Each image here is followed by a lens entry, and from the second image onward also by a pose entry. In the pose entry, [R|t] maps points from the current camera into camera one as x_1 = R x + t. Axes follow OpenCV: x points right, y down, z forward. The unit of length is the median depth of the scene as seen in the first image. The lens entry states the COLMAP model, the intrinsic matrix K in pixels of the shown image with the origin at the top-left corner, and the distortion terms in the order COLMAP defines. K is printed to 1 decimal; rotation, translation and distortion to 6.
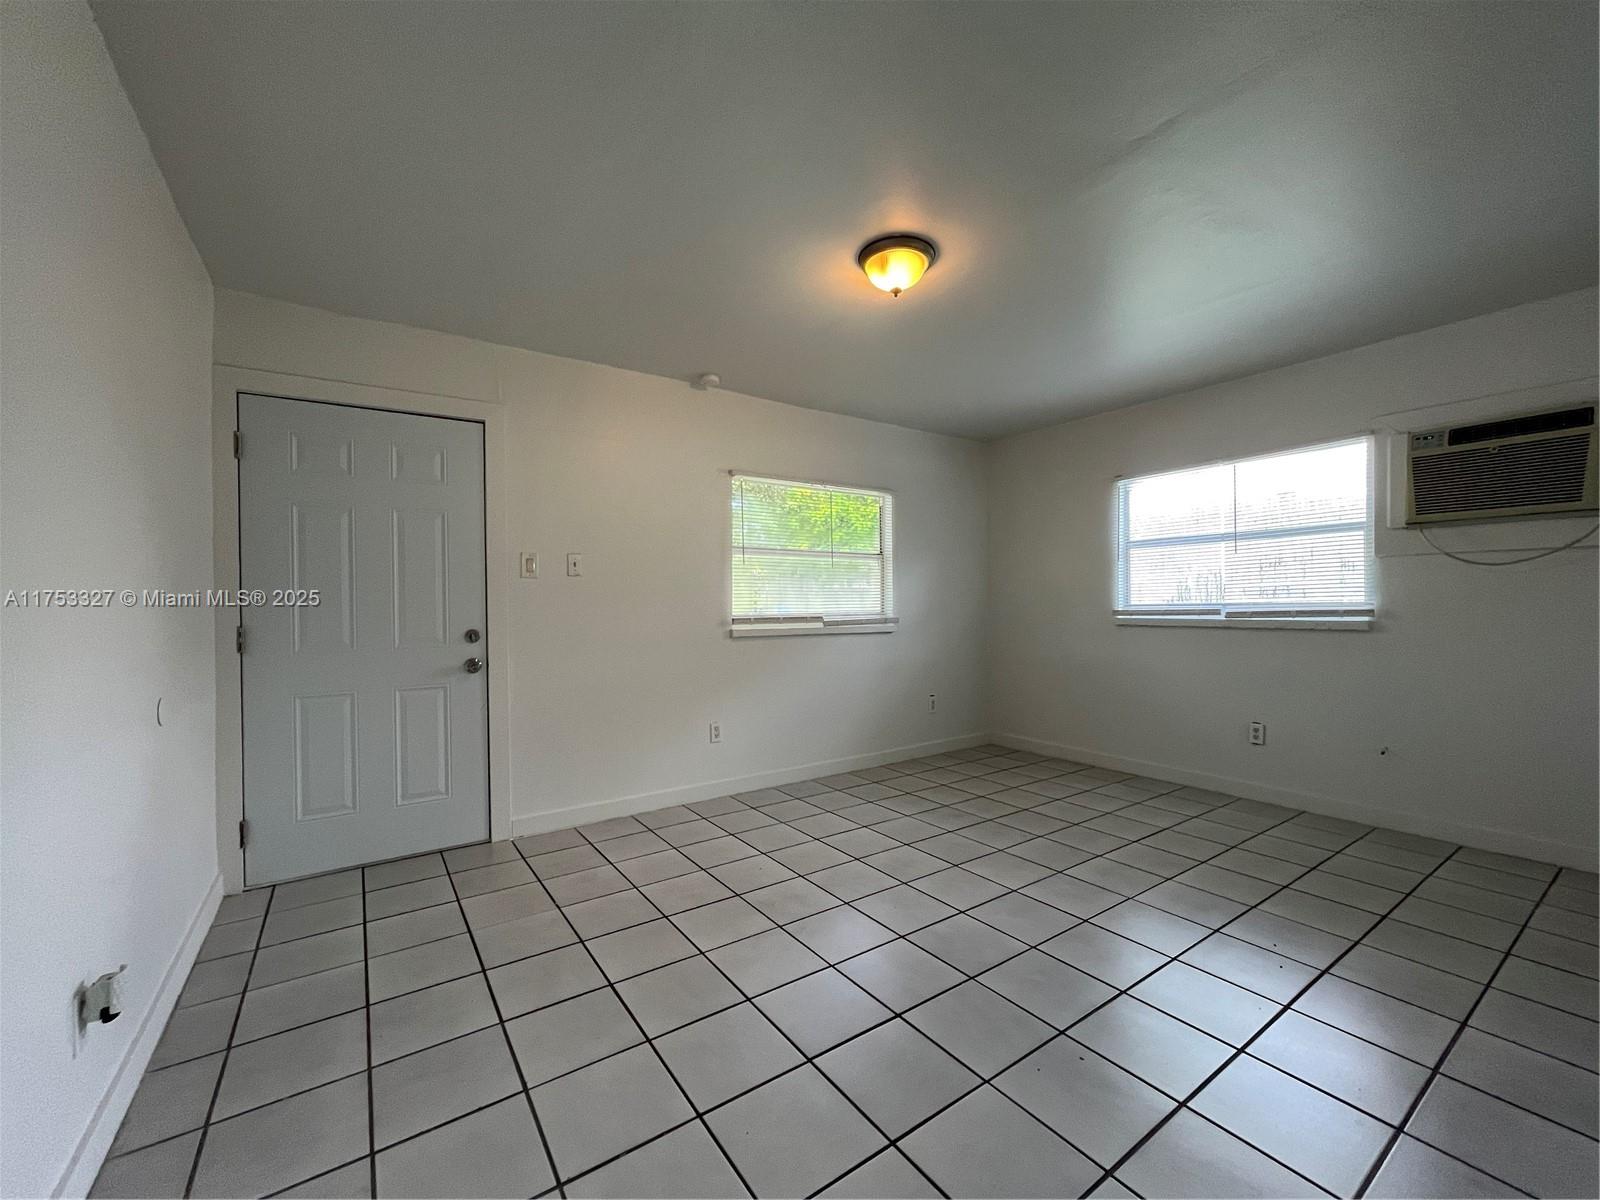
lens RADIAL K [[642.8, 0, 795.7], [0, 642.8, 605.5], [0, 0, 1]] dist [-0.002832, -0.000677]
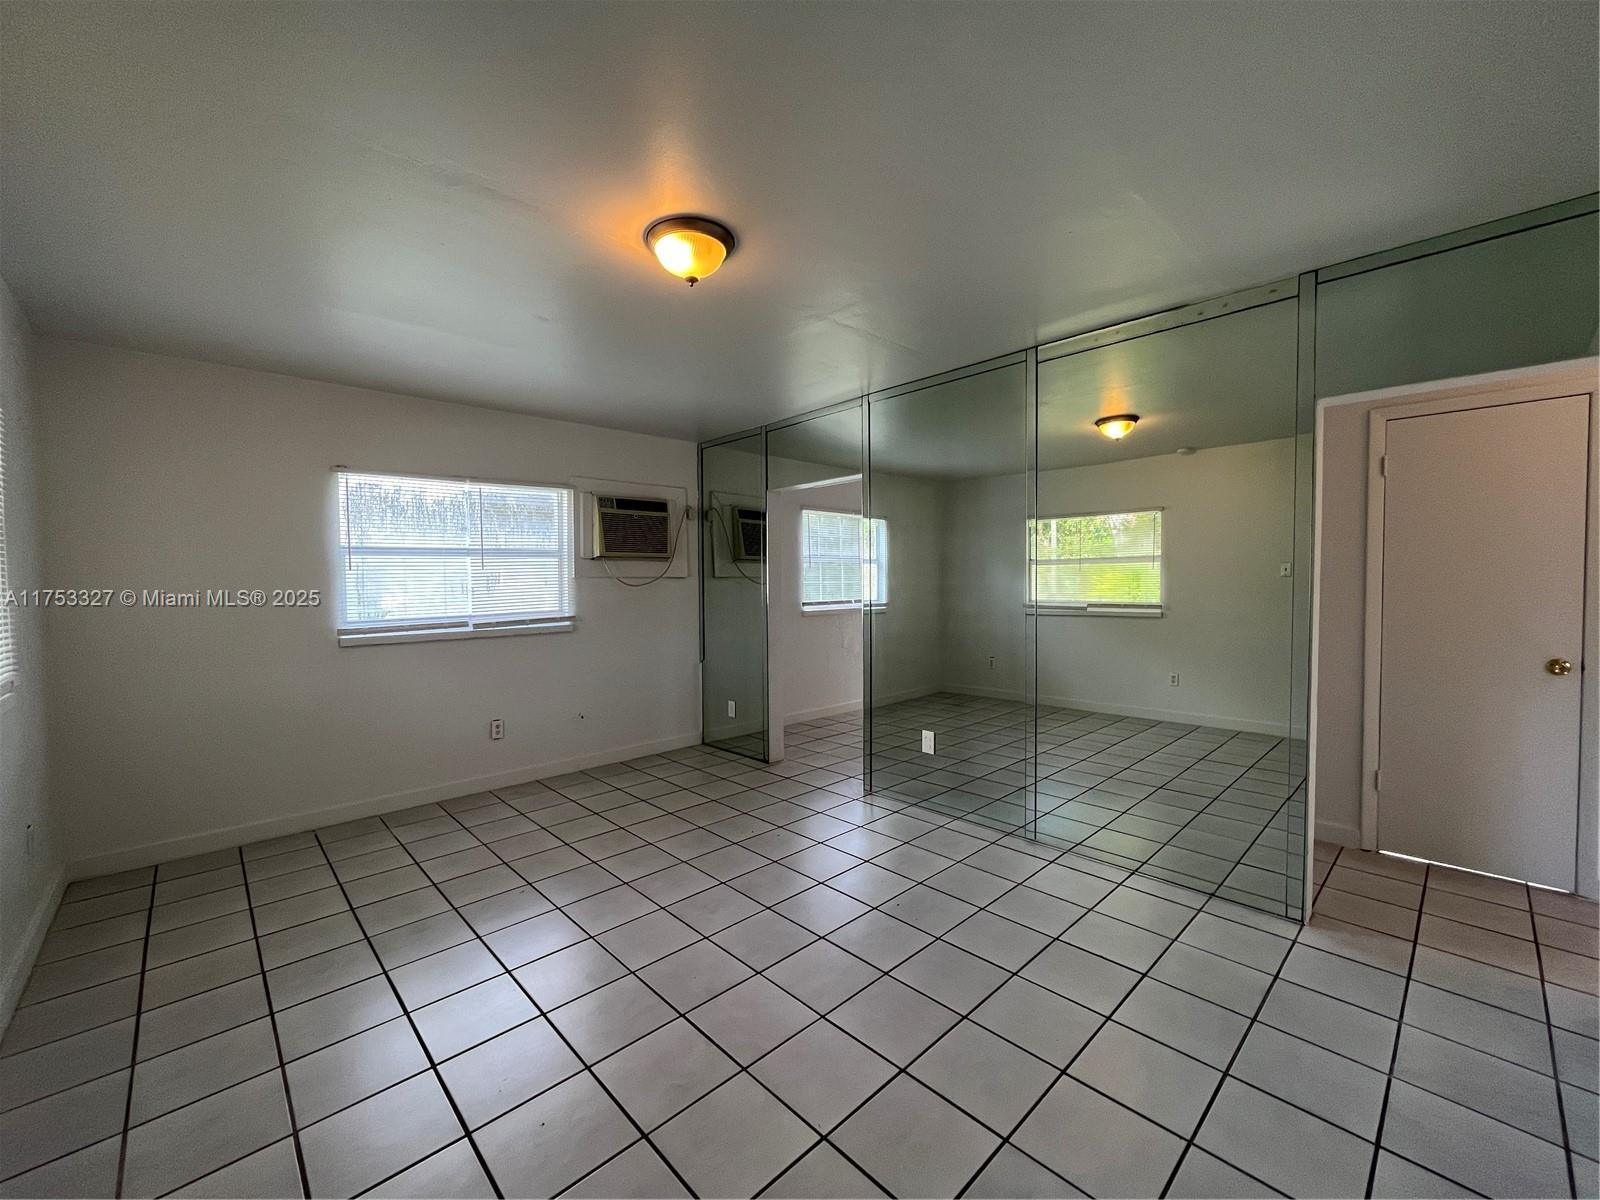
lens RADIAL K [[642.8, 0, 805.2], [0, 642.8, 599.7], [0, 0, 1]] dist [-0.002832, -0.000677]
pose [[-0.159959, -0.019236, 0.986936, -0.580499], [0.018136, 0.999584, 0.022422, -0.053373], [-0.986957, 0.021486, -0.159543, 0.775268]]
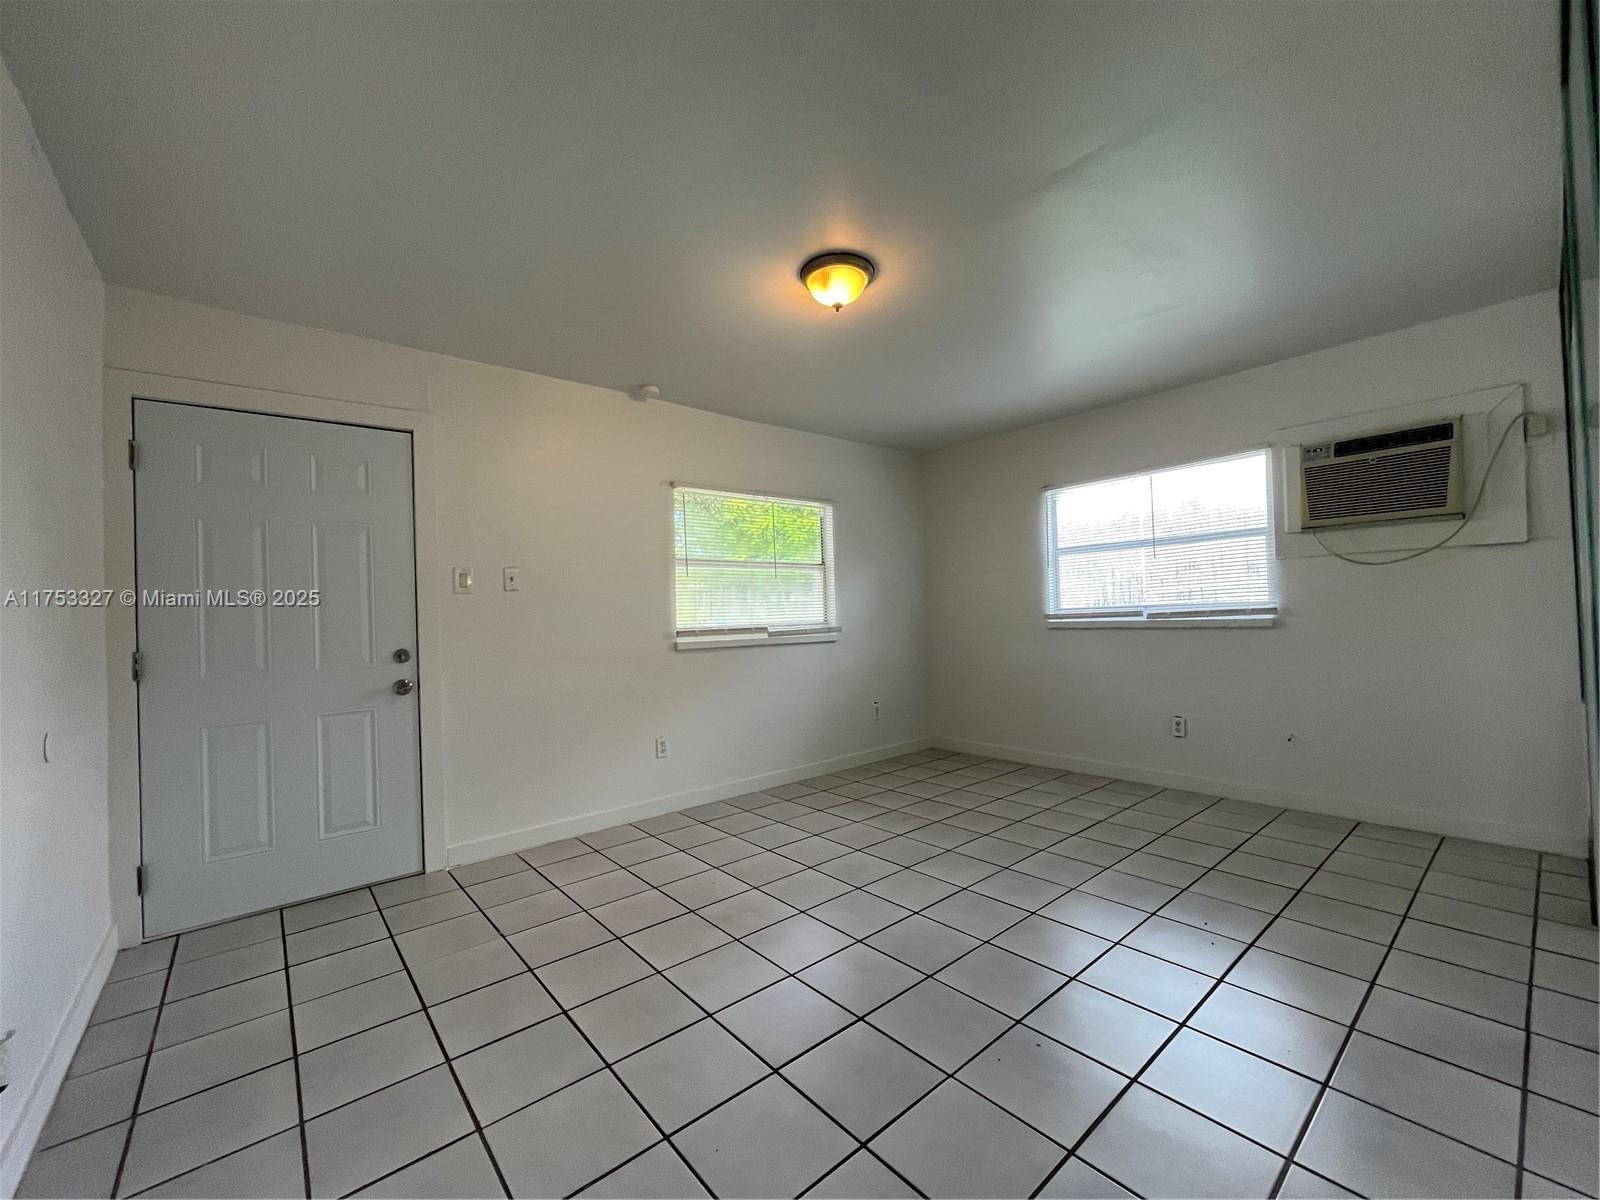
lens RADIAL K [[642.8, 0, 795.0], [0, 642.8, 606.3], [0, 0, 1]] dist [-0.002832, -0.000677]
pose [[0.995026, -0.021010, 0.097377, -0.017416], [0.022762, 0.999598, -0.016917, 0.004125], [-0.096982, 0.019050, 0.995104, -0.002983]]
